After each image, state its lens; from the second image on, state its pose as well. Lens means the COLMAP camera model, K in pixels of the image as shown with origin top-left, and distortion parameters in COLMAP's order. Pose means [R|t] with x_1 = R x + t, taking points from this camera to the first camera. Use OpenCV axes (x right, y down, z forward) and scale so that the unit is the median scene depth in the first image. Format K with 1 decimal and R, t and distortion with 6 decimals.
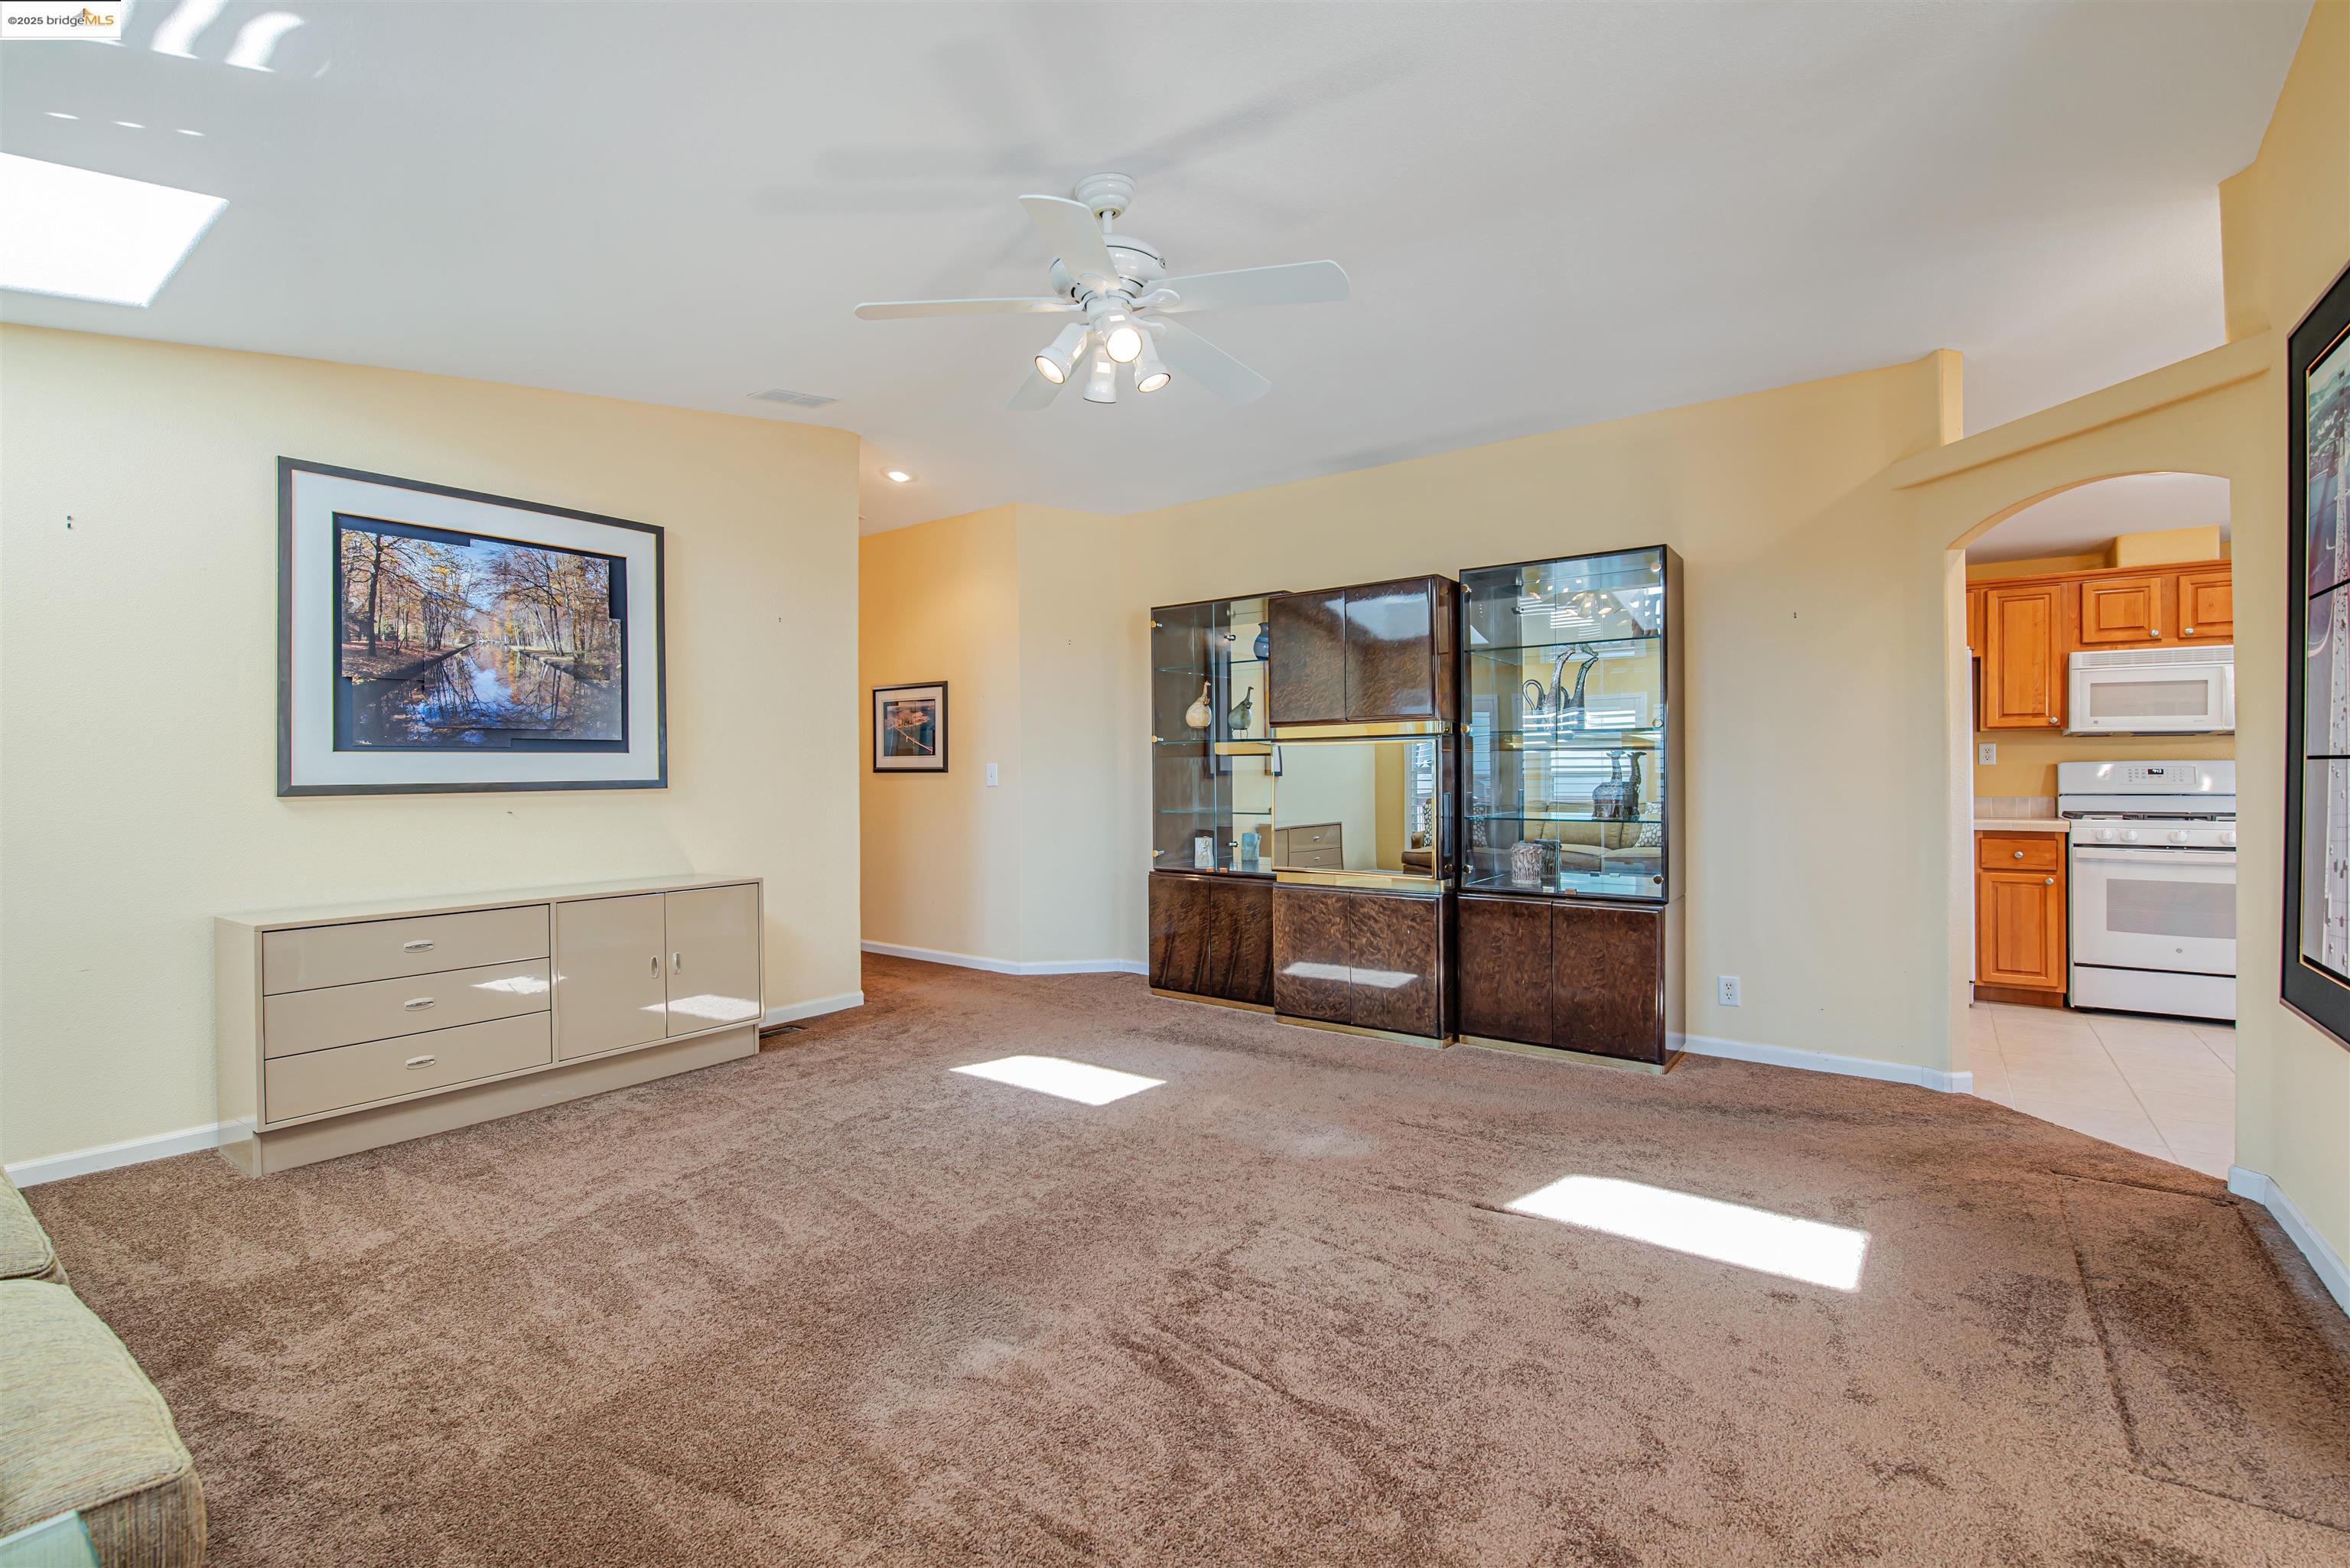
lens RADIAL K [[1023.2, 0, 1163.9], [0, 1023.2, 775.3], [0, 0, 1]] dist [-0.009073, -0.006515]
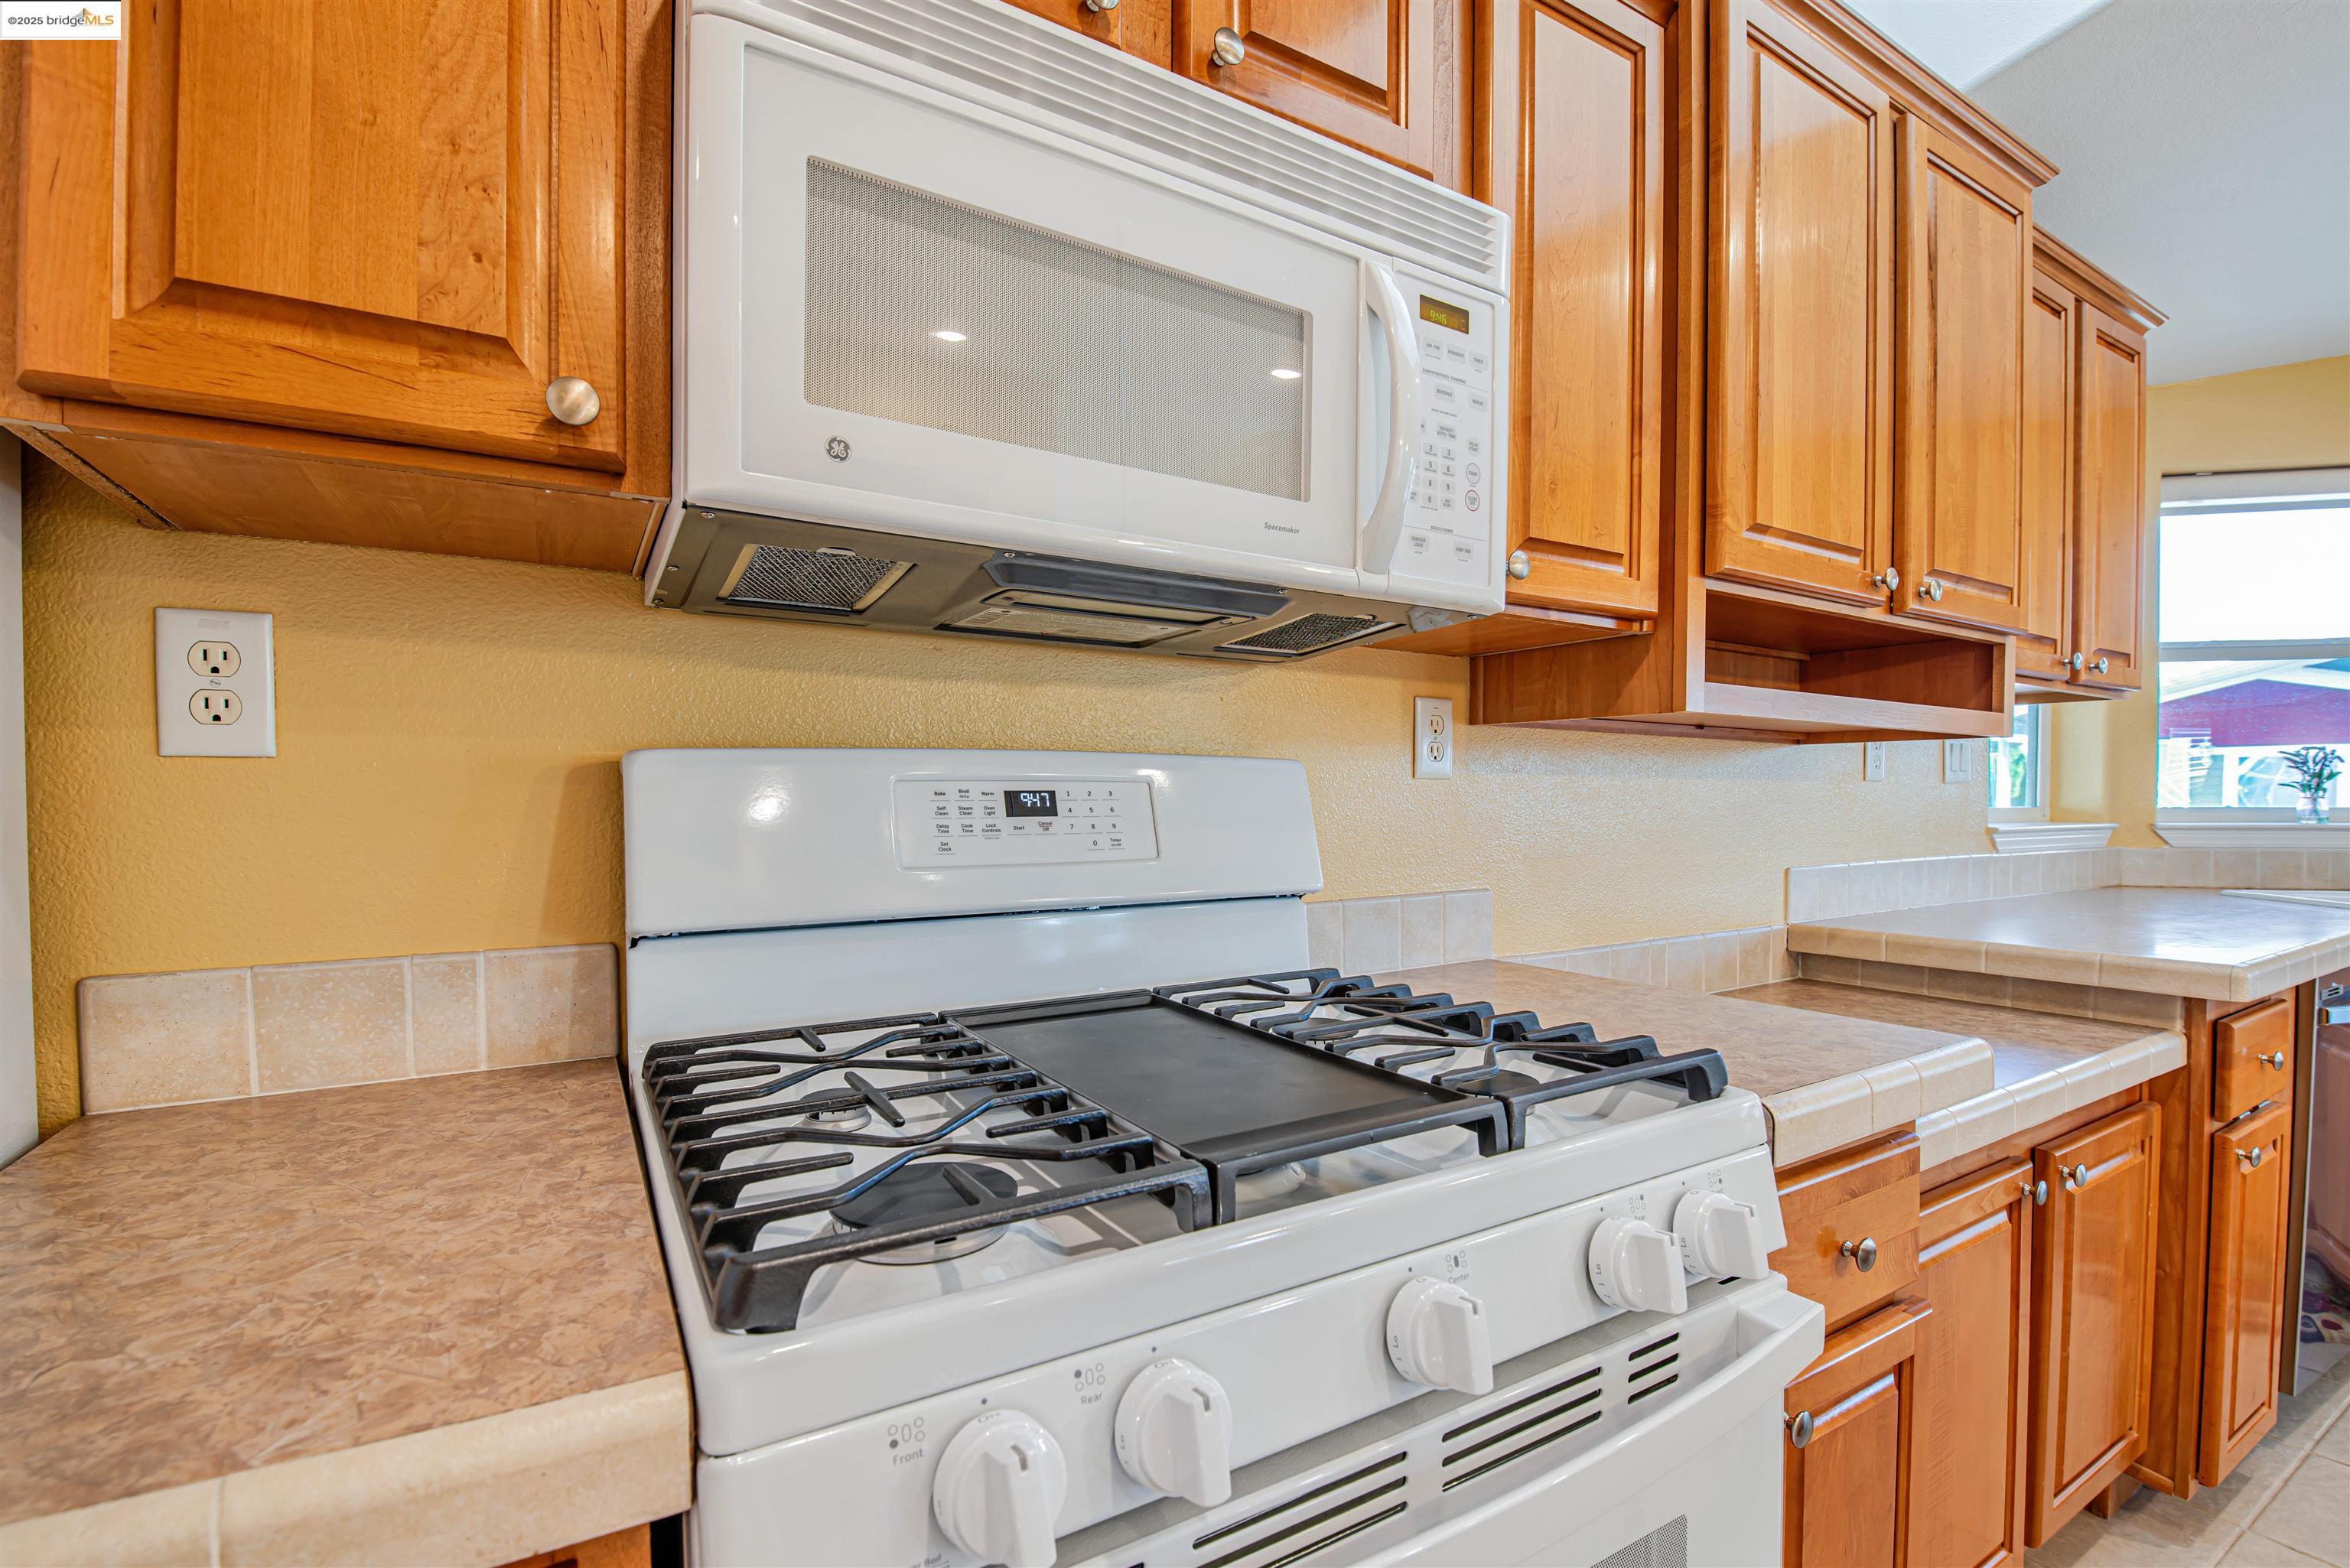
lens RADIAL K [[1023.2, 0, 1155.8], [0, 1023.2, 825.5], [0, 0, 1]] dist [-0.009073, -0.006515]
pose [[0.393412, -0.021641, 0.919107, 0.828765], [-0.002456, 0.999695, 0.024590, -0.004385], [-0.919359, -0.011932, 0.393239, 0.925784]]
